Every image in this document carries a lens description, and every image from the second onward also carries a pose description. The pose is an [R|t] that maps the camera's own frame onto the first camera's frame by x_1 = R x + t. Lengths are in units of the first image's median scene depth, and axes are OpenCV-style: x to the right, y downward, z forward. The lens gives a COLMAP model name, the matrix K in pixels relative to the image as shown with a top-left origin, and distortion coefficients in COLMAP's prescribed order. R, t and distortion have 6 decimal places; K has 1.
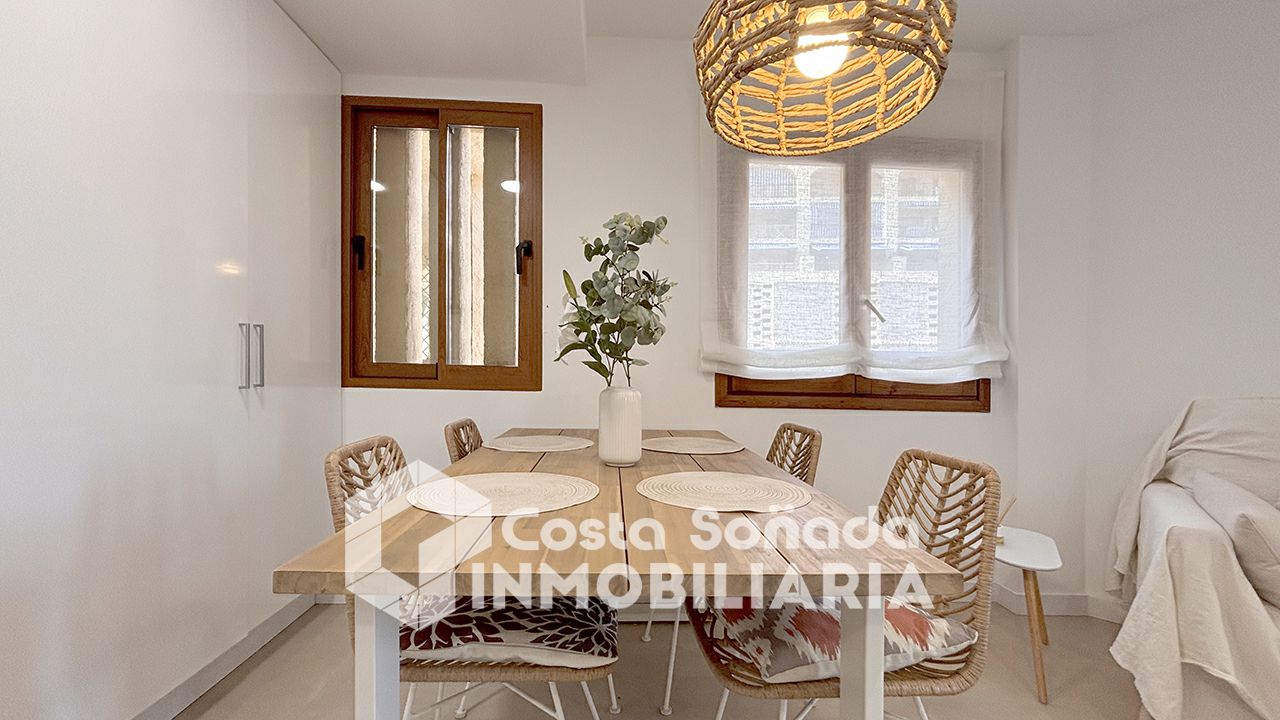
lens RADIAL K [[509.1, 0, 649.7], [0, 509.1, 367.9], [0, 0, 1]] dist [-0.000001, 0.000172]
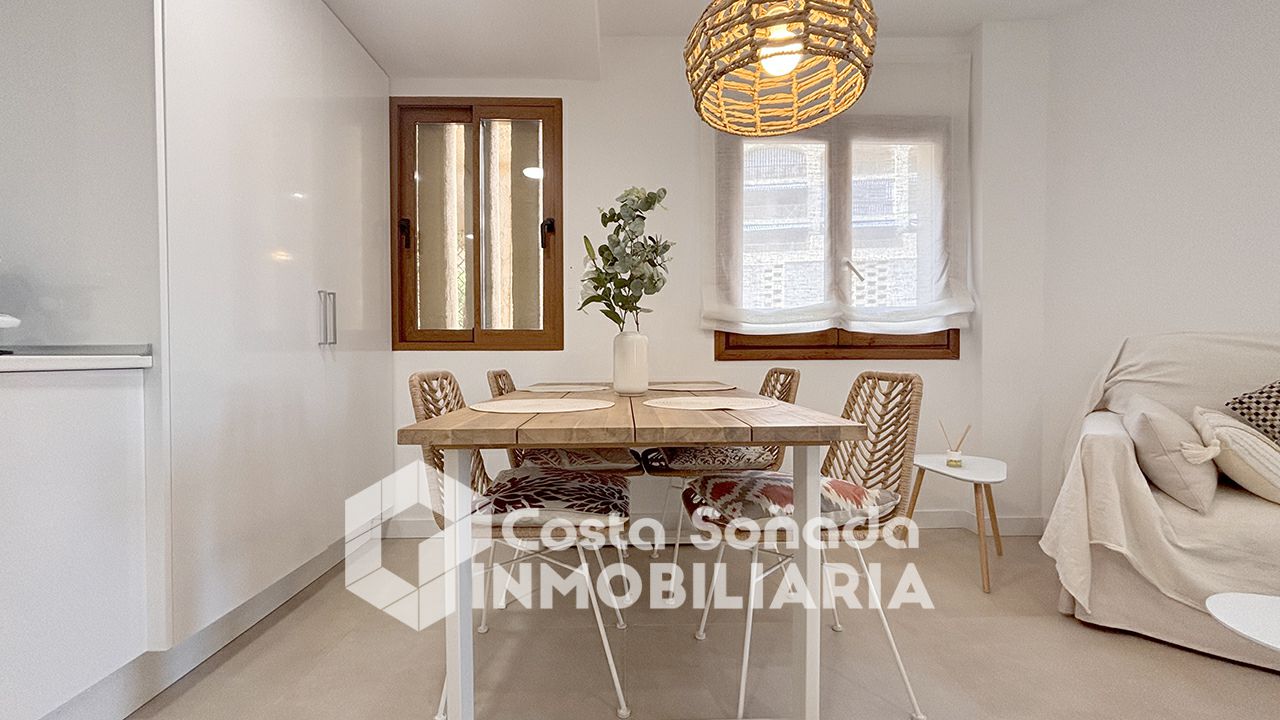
lens RADIAL K [[523.1, 0, 628.3], [0, 523.1, 372.0], [0, 0, 1]] dist [-0.001136, -0.000686]
pose [[0.997647, -0.004904, -0.068382, 0.021752], [0.006395, 0.999746, 0.021600, 0.107659], [0.068259, -0.021987, 0.997425, -0.257718]]
